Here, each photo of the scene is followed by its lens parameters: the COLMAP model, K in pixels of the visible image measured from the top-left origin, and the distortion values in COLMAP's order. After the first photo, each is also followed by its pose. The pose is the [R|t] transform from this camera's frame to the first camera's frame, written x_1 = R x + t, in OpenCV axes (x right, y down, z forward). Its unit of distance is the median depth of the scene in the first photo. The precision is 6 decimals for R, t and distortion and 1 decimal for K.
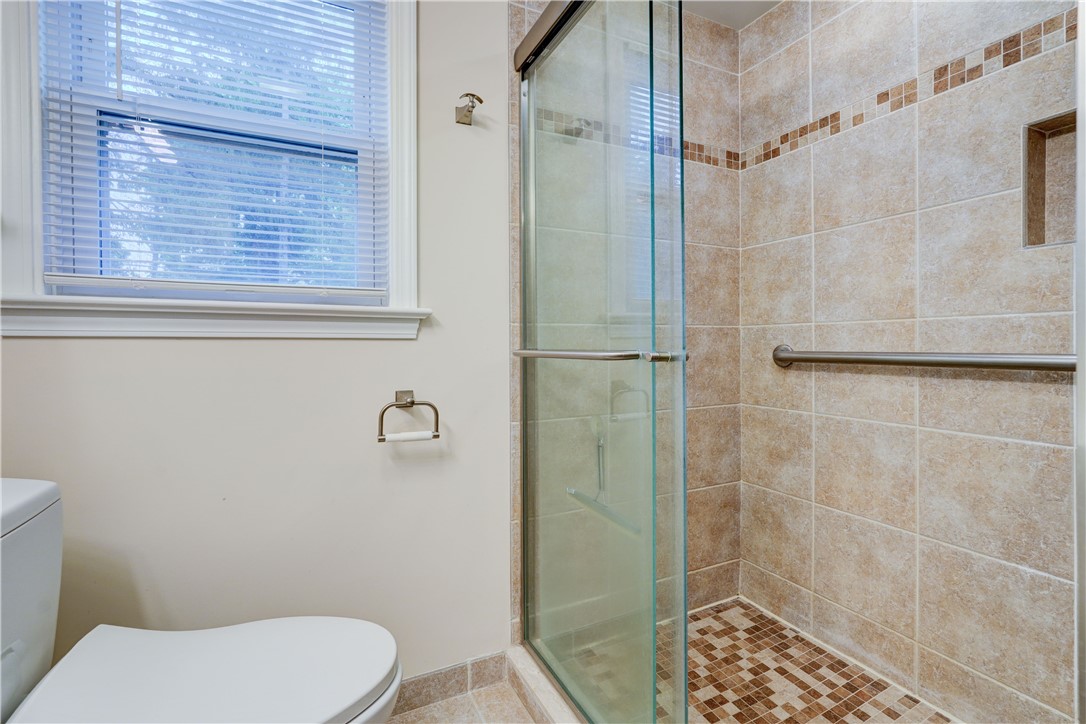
lens RADIAL K [[515.2, 0, 586.9], [0, 515.2, 344.1], [0, 0, 1]] dist [-0.025256, 0.022115]
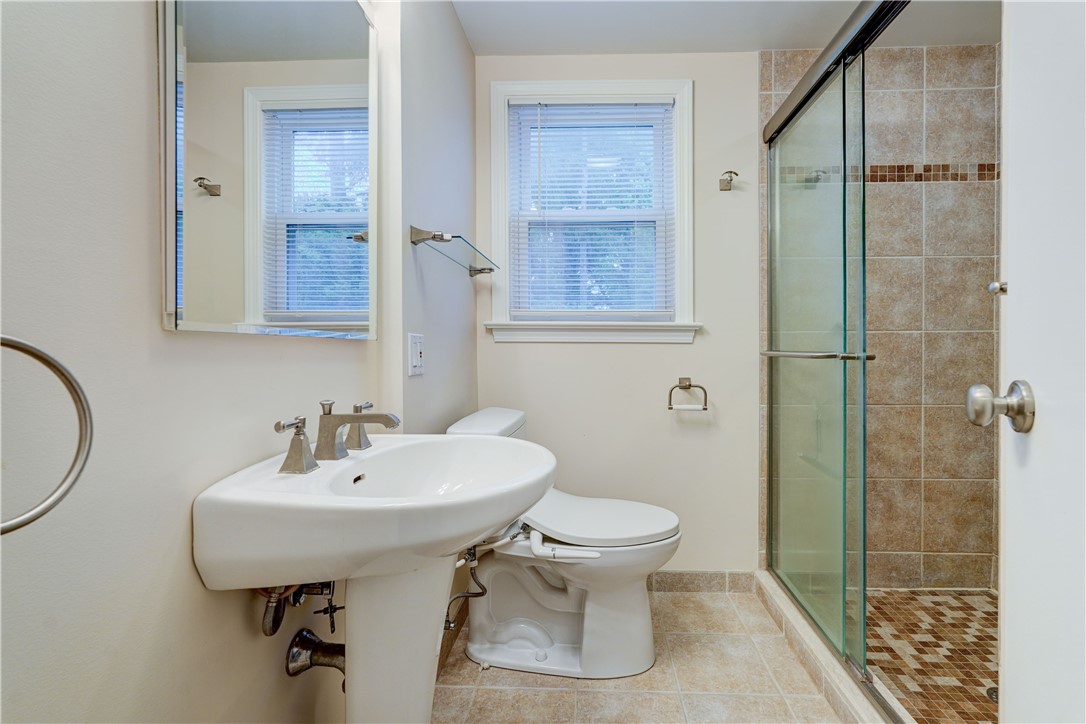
lens RADIAL K [[515.2, 0, 586.9], [0, 515.2, 344.1], [0, 0, 1]] dist [-0.025256, 0.022115]
pose [[0.862459, 0.002452, -0.506121, 0.143638], [-0.003724, 0.999992, -0.001500, -0.003870], [0.506113, 0.003178, 0.862461, -0.399000]]
